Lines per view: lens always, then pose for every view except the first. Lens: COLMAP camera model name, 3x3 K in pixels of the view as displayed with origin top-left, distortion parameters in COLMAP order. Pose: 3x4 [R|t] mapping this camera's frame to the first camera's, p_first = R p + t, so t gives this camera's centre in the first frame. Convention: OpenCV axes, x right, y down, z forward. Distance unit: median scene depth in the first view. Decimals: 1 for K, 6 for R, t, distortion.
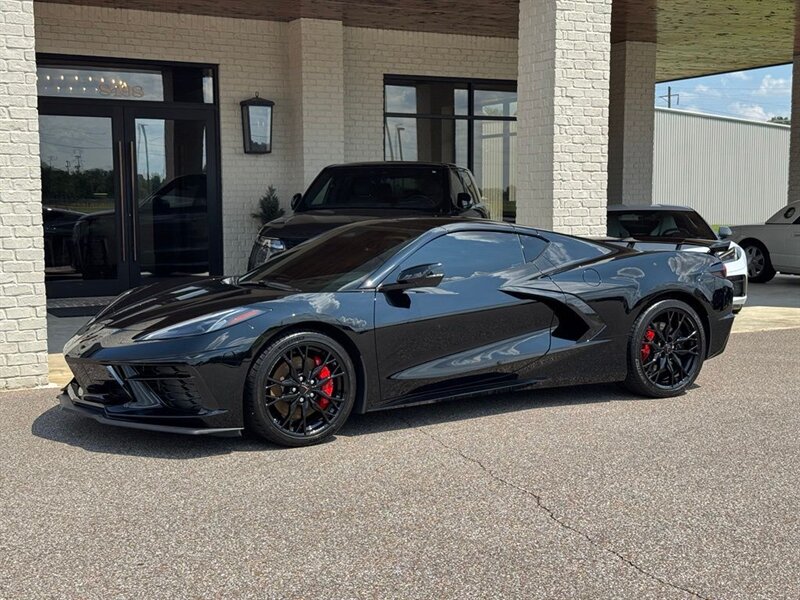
lens RADIAL K [[1118.6, 0, 397.9], [0, 1118.6, 304.7], [0, 0, 1]] dist [0.127164, 0.000000]
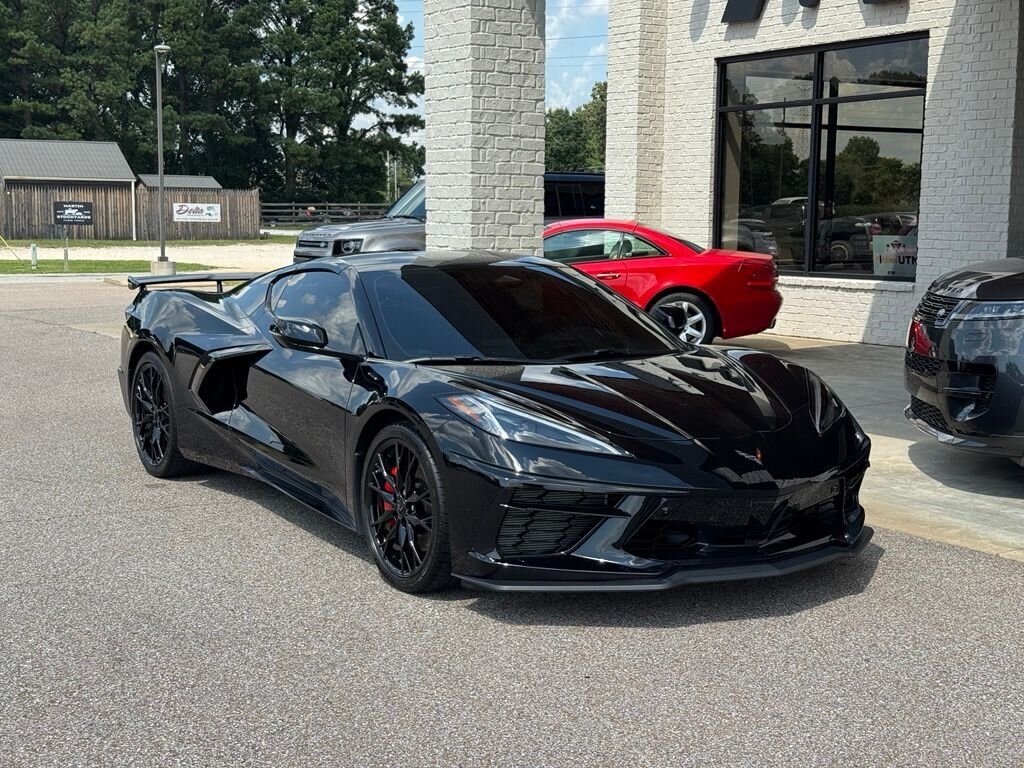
lens RADIAL K [[1431.8, 0, 508.6], [0, 1431.8, 387.8], [0, 0, 1]] dist [0.127164, 0.000000]
pose [[0.100446, 0.130217, -0.986384, 0.689127], [-0.100791, 0.987630, 0.120117, -0.081360], [0.989824, 0.087353, 0.112328, 0.726347]]
